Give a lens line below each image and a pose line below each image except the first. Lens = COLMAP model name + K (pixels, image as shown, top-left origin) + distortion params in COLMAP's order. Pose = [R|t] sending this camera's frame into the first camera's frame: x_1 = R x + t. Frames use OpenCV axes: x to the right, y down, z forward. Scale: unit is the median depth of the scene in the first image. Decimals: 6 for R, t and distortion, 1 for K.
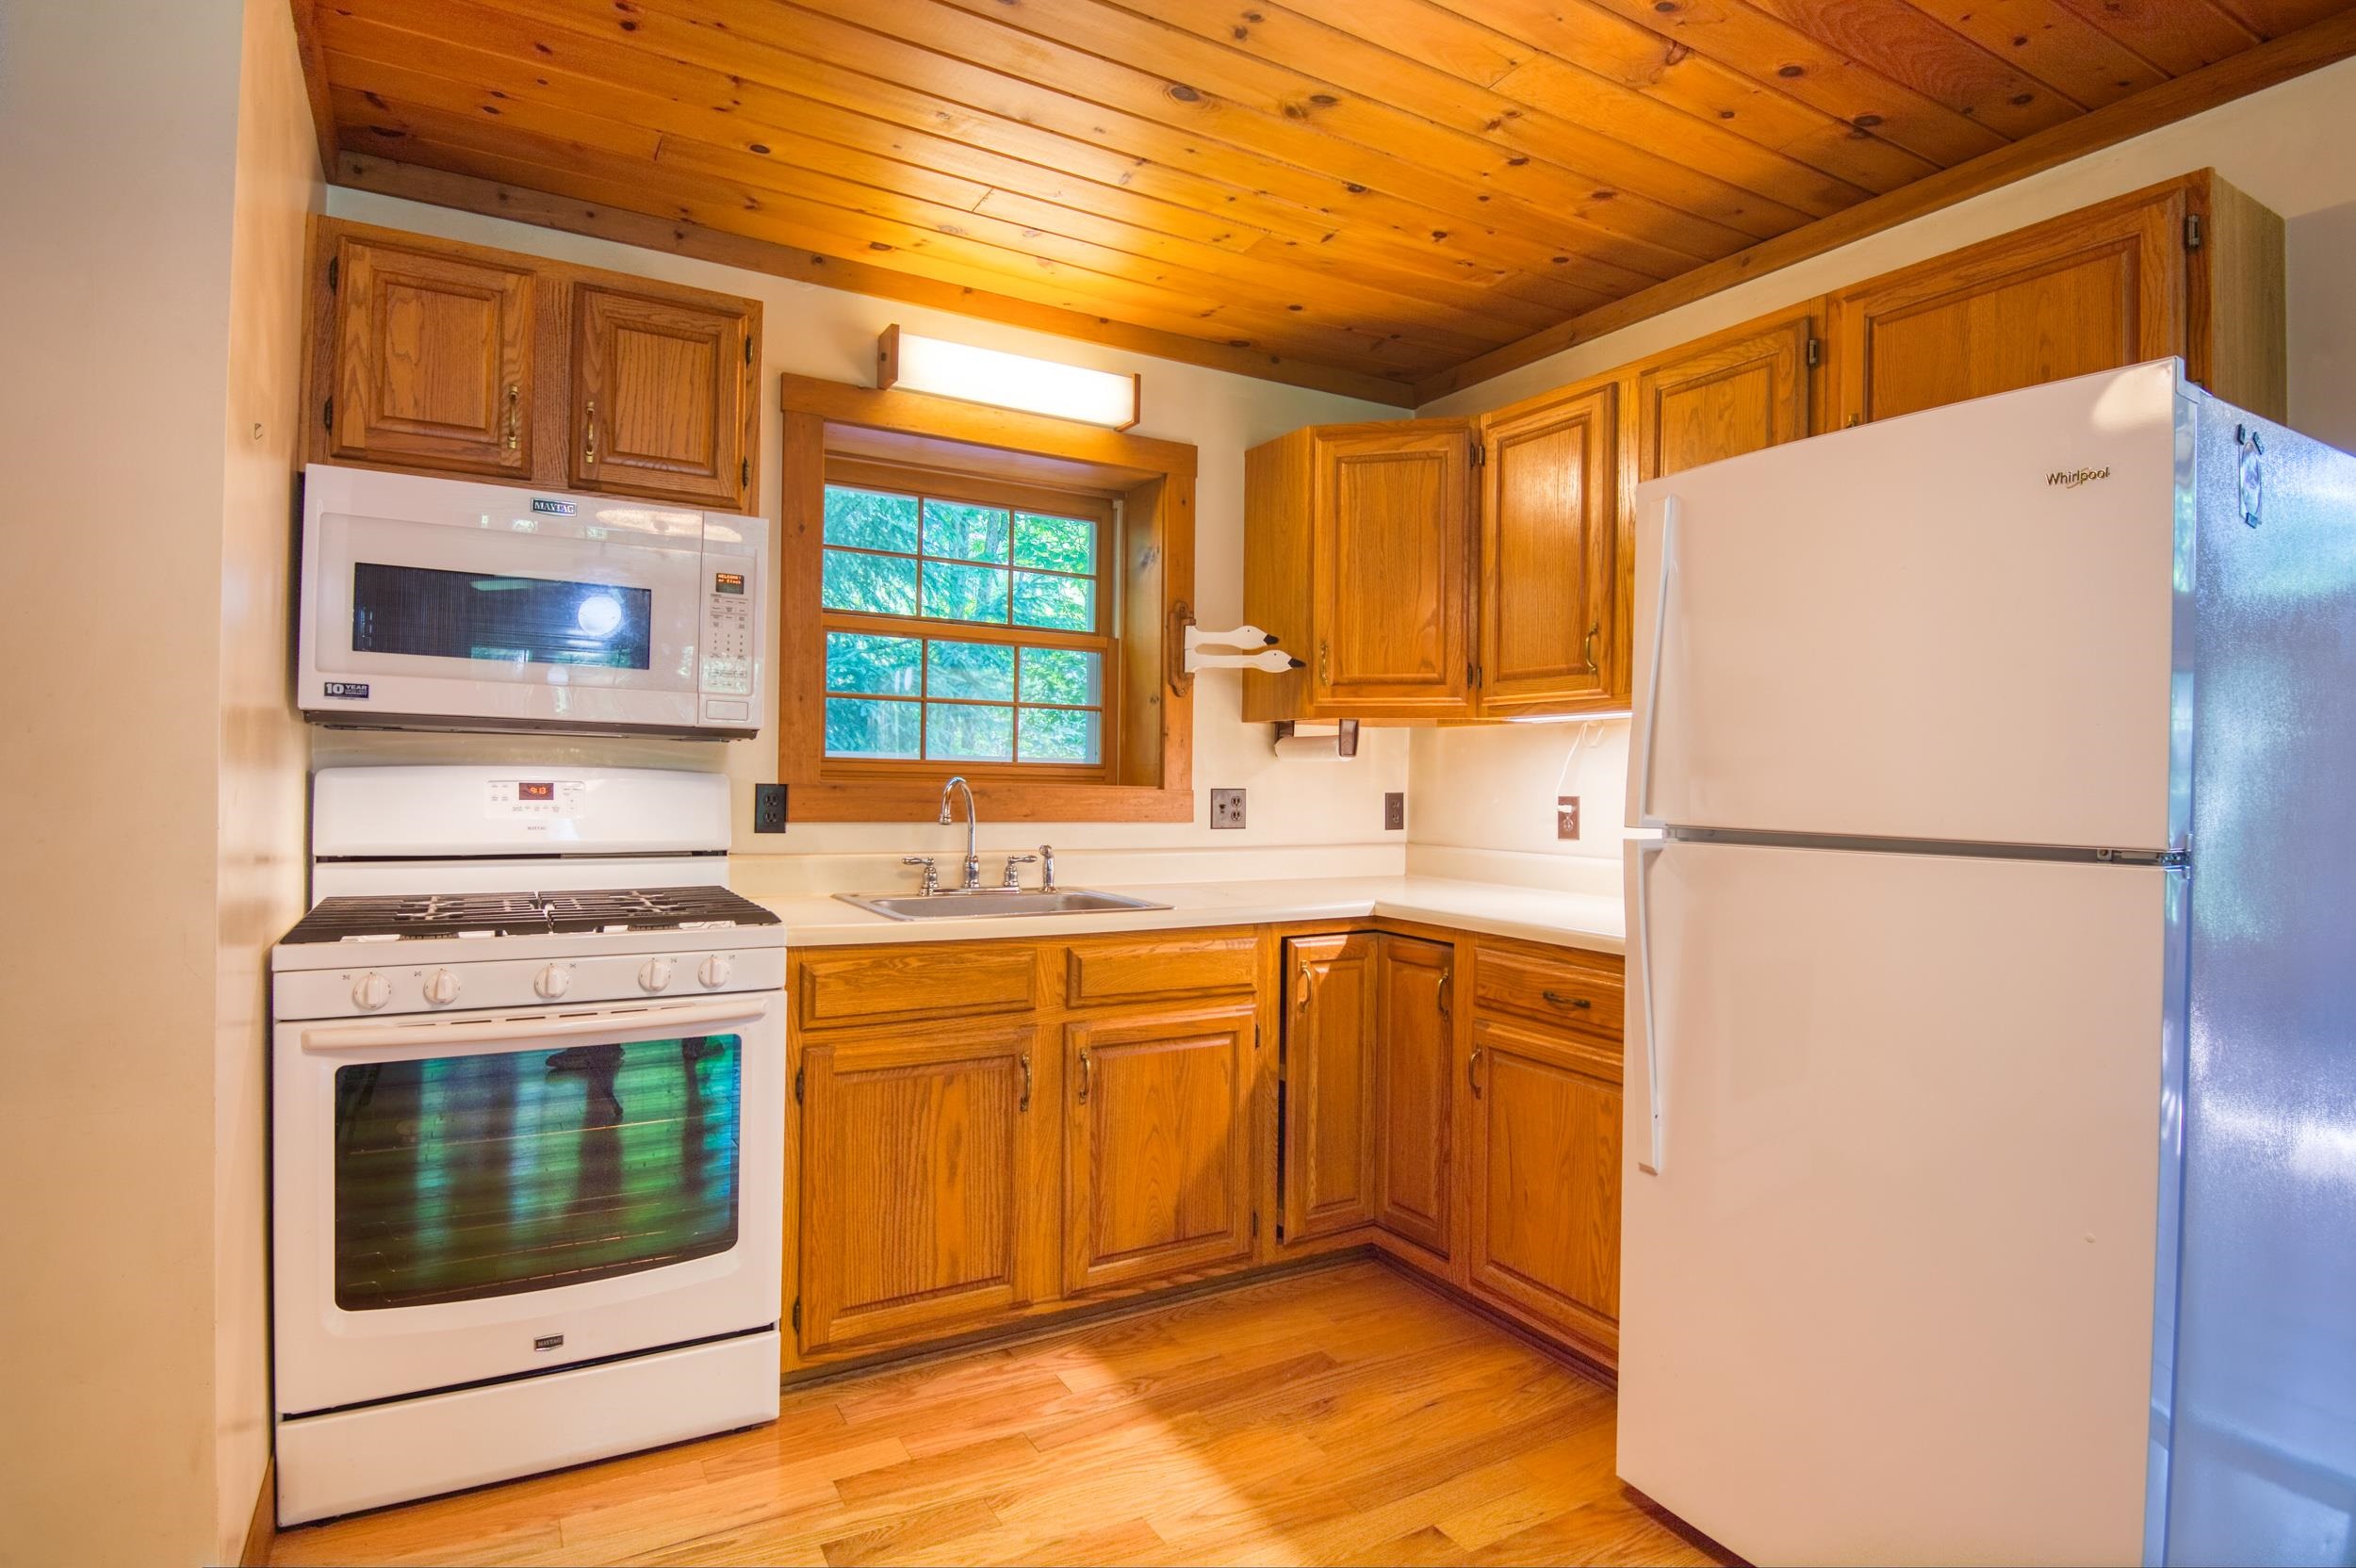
lens RADIAL K [[1244.7, 0, 1178.0], [0, 1244.7, 784.0], [0, 0, 1]] dist [0.000219, -0.000181]
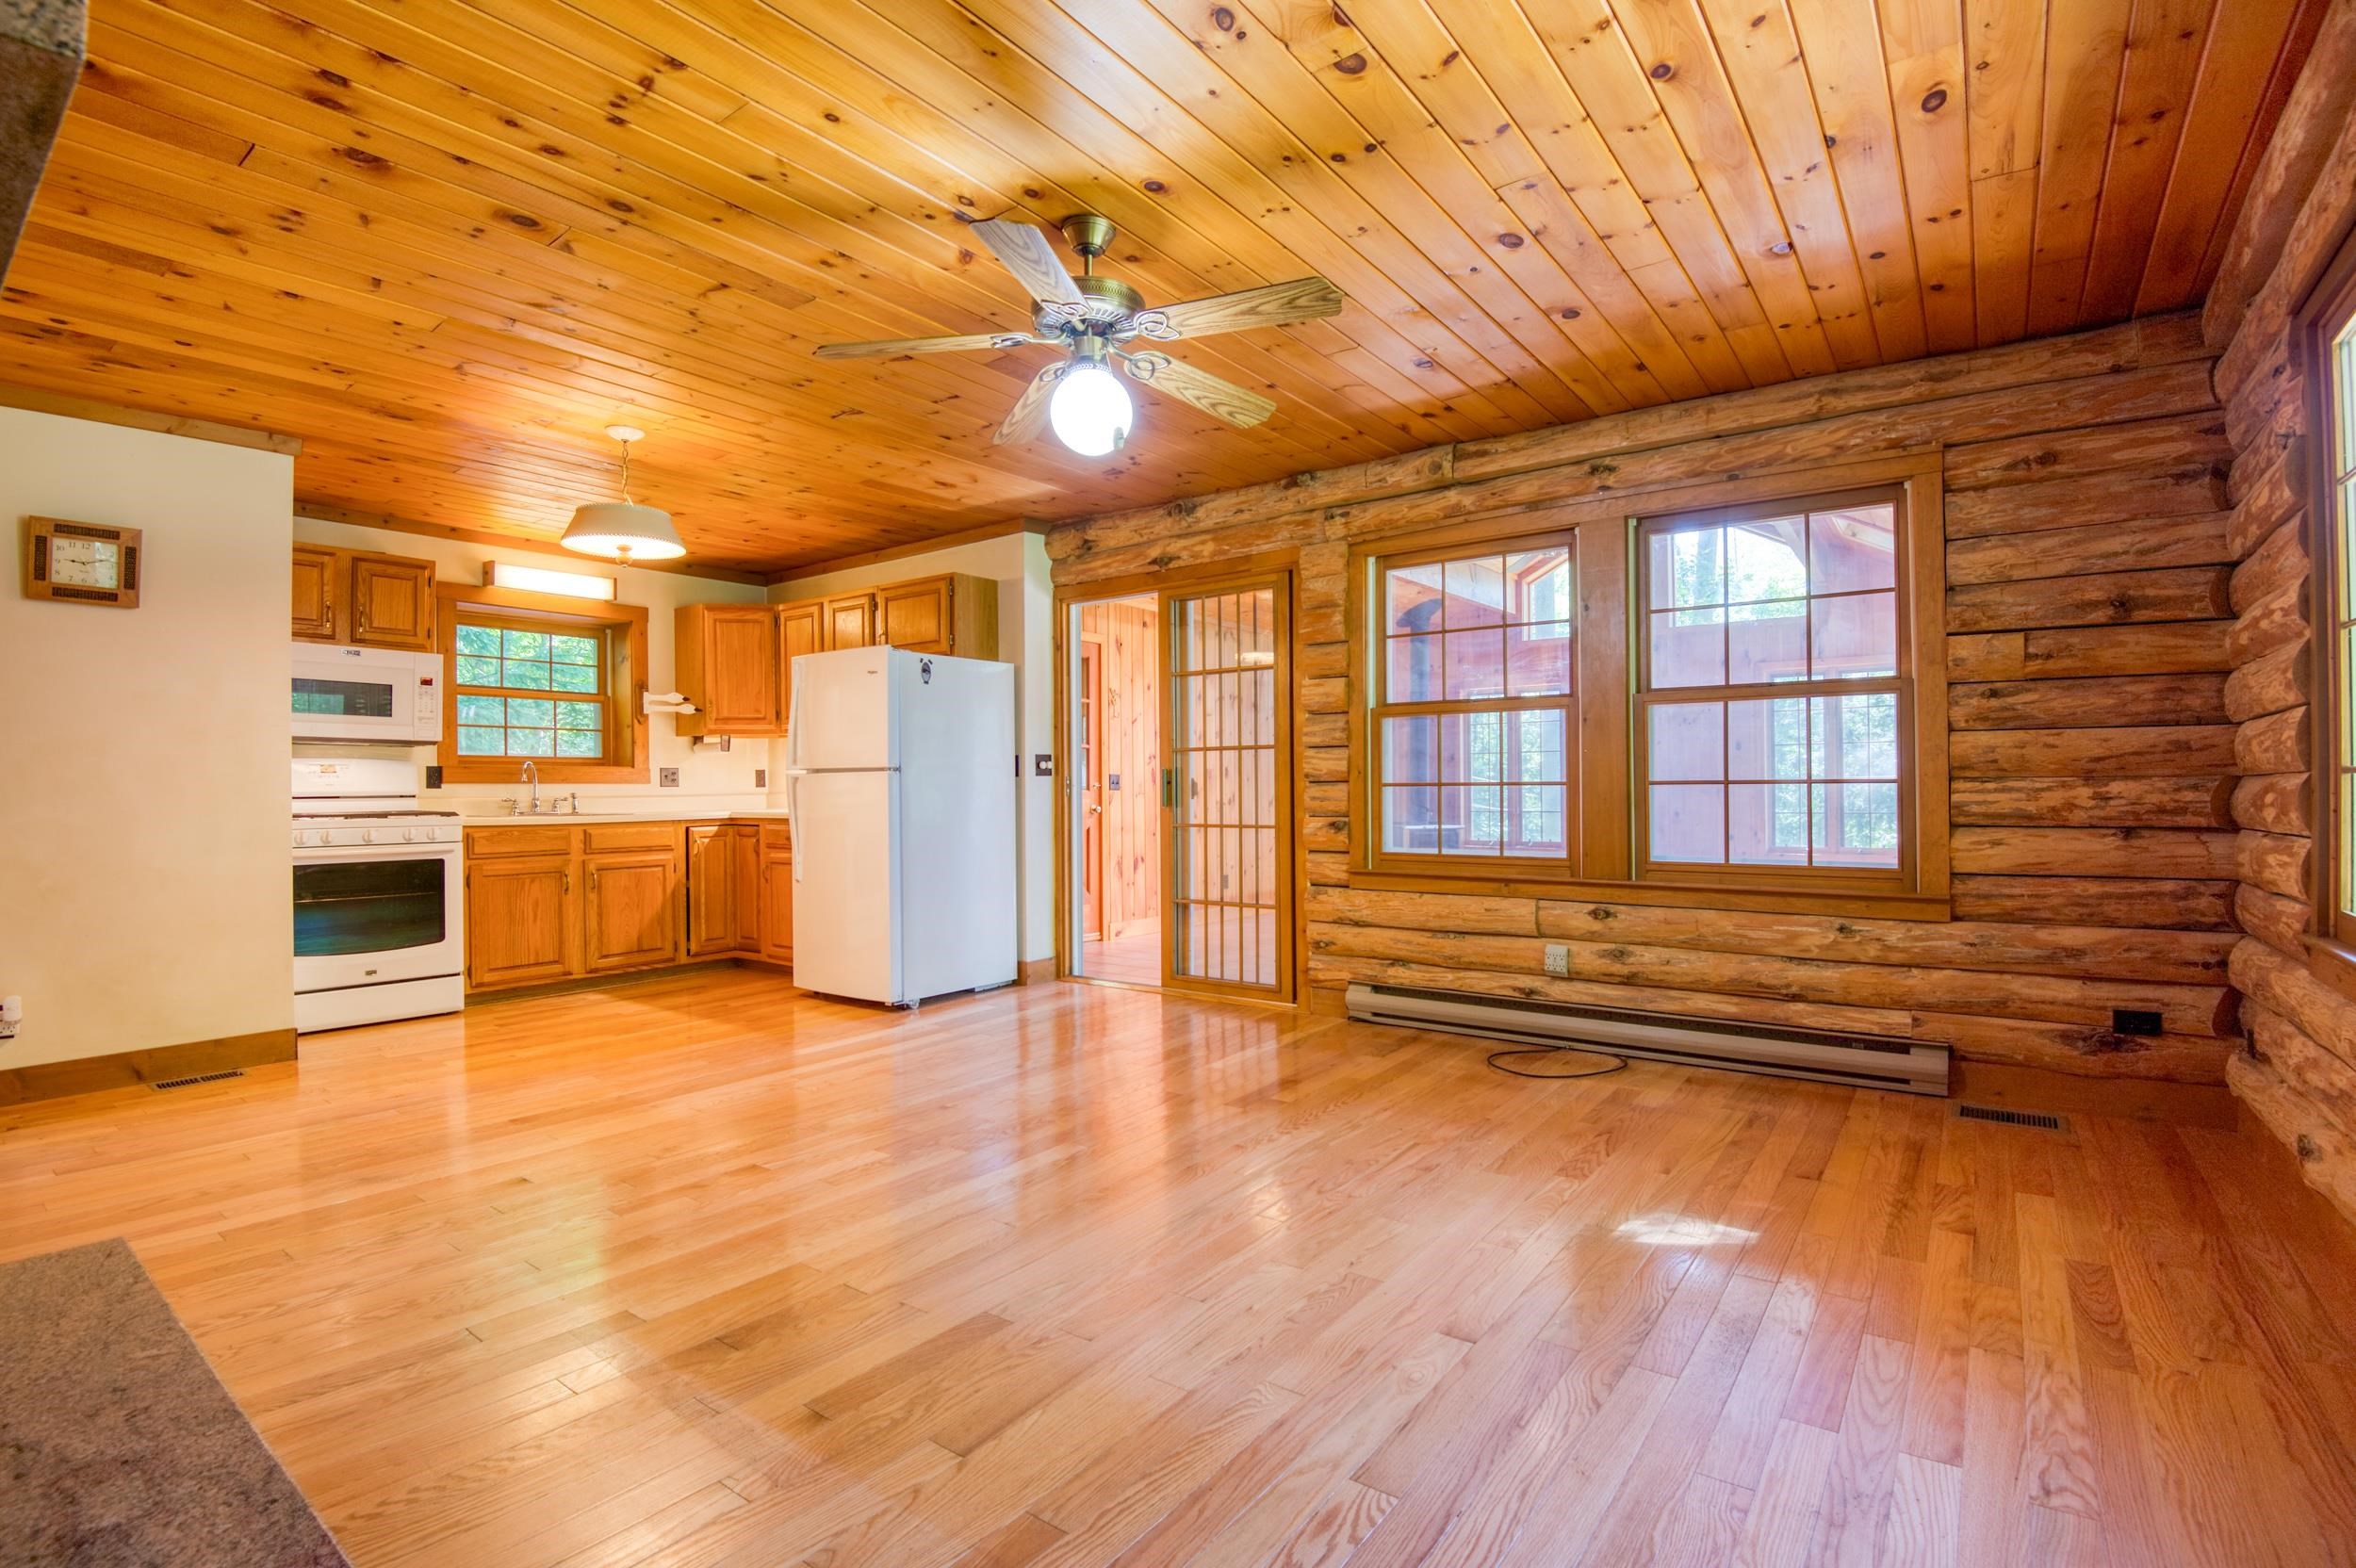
lens RADIAL K [[1092.2, 0, 1178.0], [0, 1092.2, 784.0], [0, 0, 1]] dist [0.000671, -0.037120]
pose [[0.919427, -0.023403, 0.392564, 0.134034], [0.025158, 0.999683, 0.000674, 0.064597], [-0.392456, 0.009257, 0.919724, -1.313808]]
